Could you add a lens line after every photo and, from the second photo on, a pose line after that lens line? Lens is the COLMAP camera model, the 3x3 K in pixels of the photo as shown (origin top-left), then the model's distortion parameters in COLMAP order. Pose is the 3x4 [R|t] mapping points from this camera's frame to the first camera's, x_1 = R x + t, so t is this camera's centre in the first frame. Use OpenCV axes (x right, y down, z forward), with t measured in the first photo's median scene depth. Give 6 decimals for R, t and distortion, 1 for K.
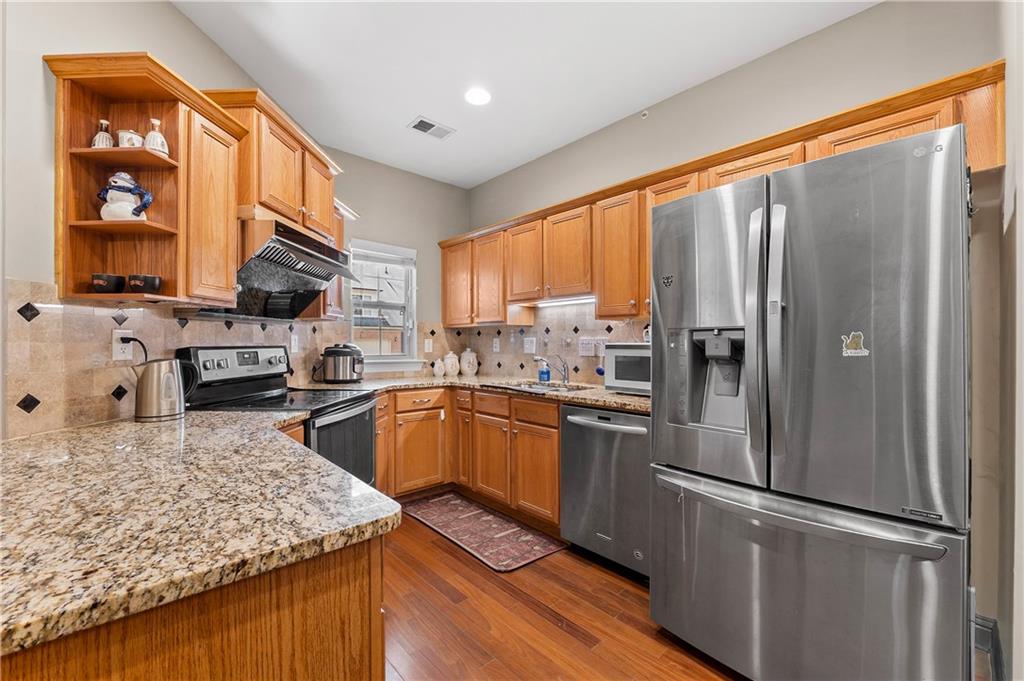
lens RADIAL K [[417.4, 0, 510.2], [0, 417.4, 339.7], [0, 0, 1]] dist [-0.014056, 0.001483]
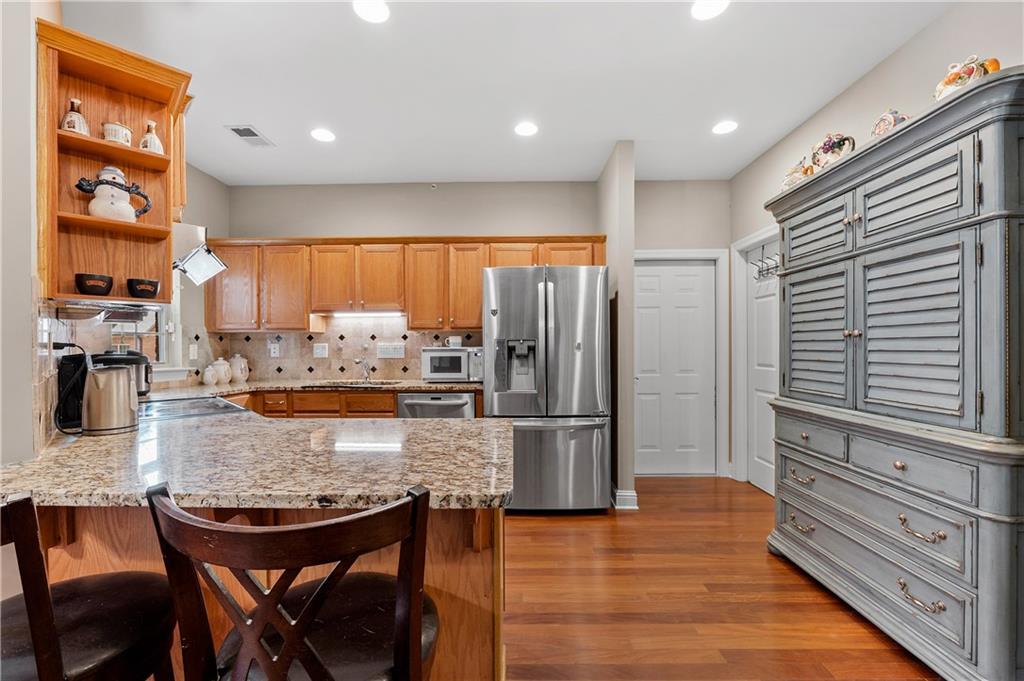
lens RADIAL K [[417.4, 0, 509.7], [0, 417.4, 348.7], [0, 0, 1]] dist [-0.014056, 0.001483]
pose [[0.682155, -0.005541, 0.731186, -0.520982], [-0.000399, 0.999968, 0.007950, -0.000138], [-0.731207, -0.005715, 0.682132, -0.154691]]
